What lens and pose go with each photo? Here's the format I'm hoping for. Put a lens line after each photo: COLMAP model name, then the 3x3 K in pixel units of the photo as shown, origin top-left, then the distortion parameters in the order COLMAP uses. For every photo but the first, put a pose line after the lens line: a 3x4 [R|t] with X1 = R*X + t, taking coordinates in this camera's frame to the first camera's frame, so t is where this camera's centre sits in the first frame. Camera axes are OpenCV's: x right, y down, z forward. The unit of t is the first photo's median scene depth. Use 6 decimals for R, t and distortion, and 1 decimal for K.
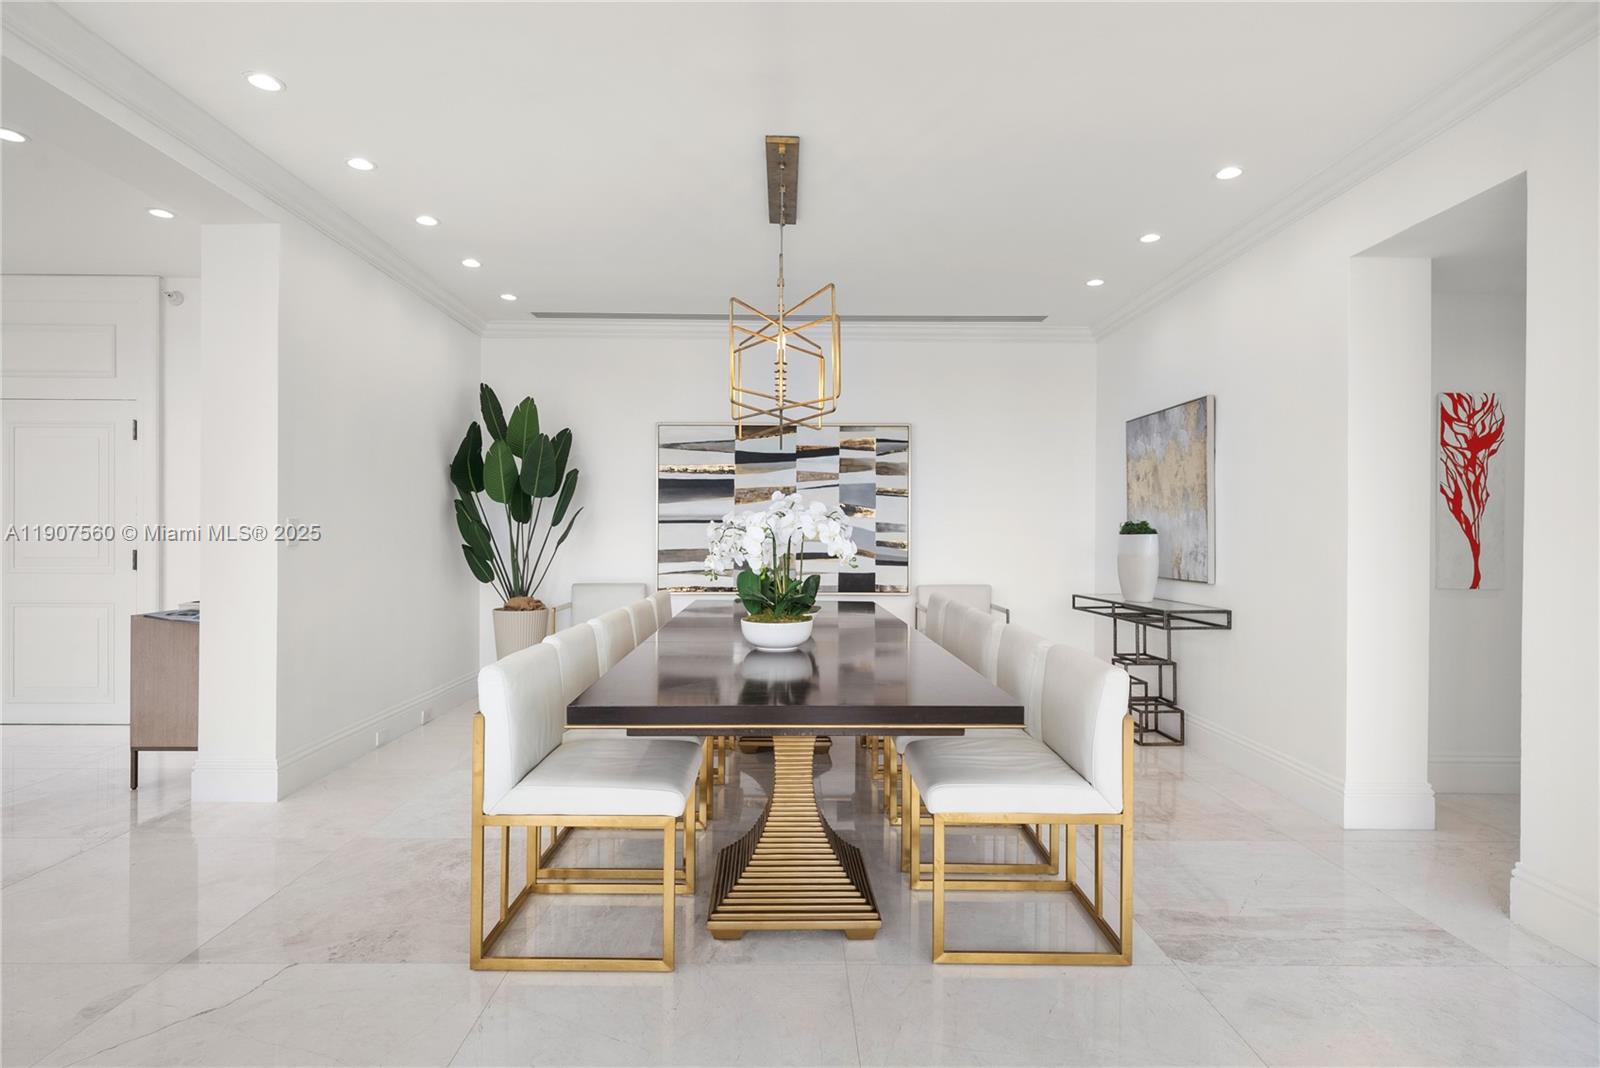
lens RADIAL K [[816.9, 0, 798.3], [0, 816.9, 537.4], [0, 0, 1]] dist [-0.001560, -0.000509]
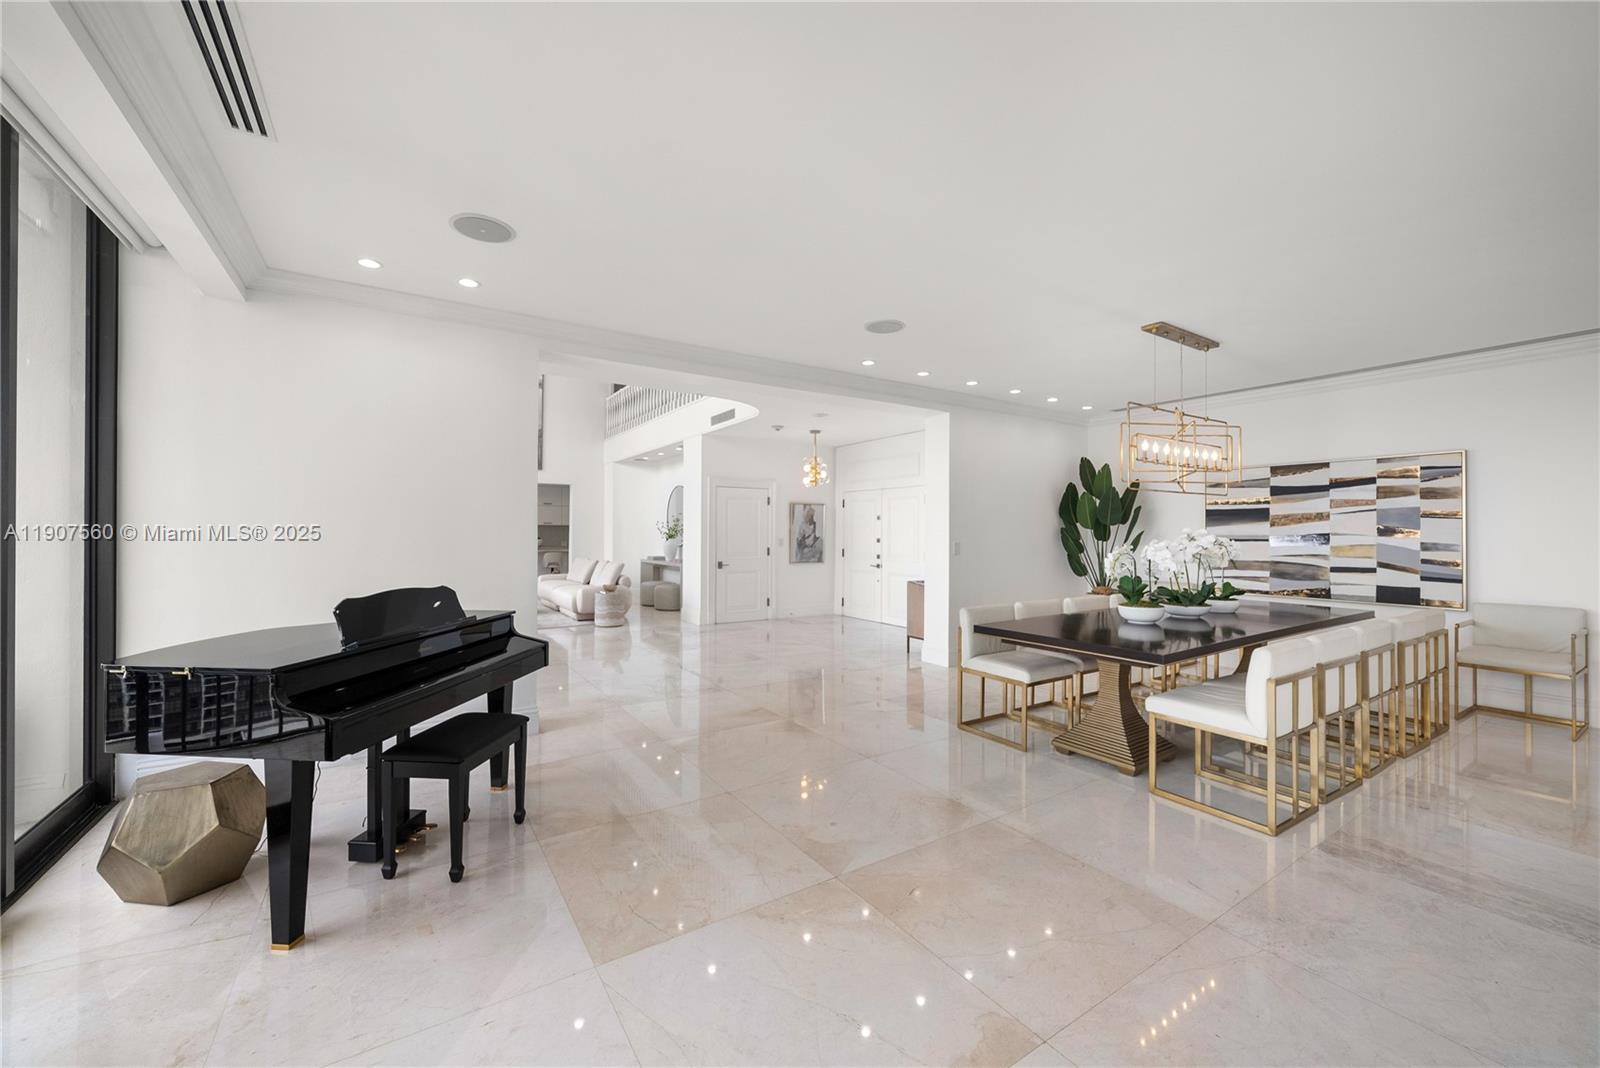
lens RADIAL K [[613.3, 0, 799.0], [0, 613.3, 533.7], [0, 0, 1]] dist [0.000938, 0.000095]
pose [[0.541002, -0.002853, -0.841017, 0.339451], [-0.006605, 0.999949, -0.007640, -0.017963], [0.840995, 0.009688, 0.540955, -0.159202]]
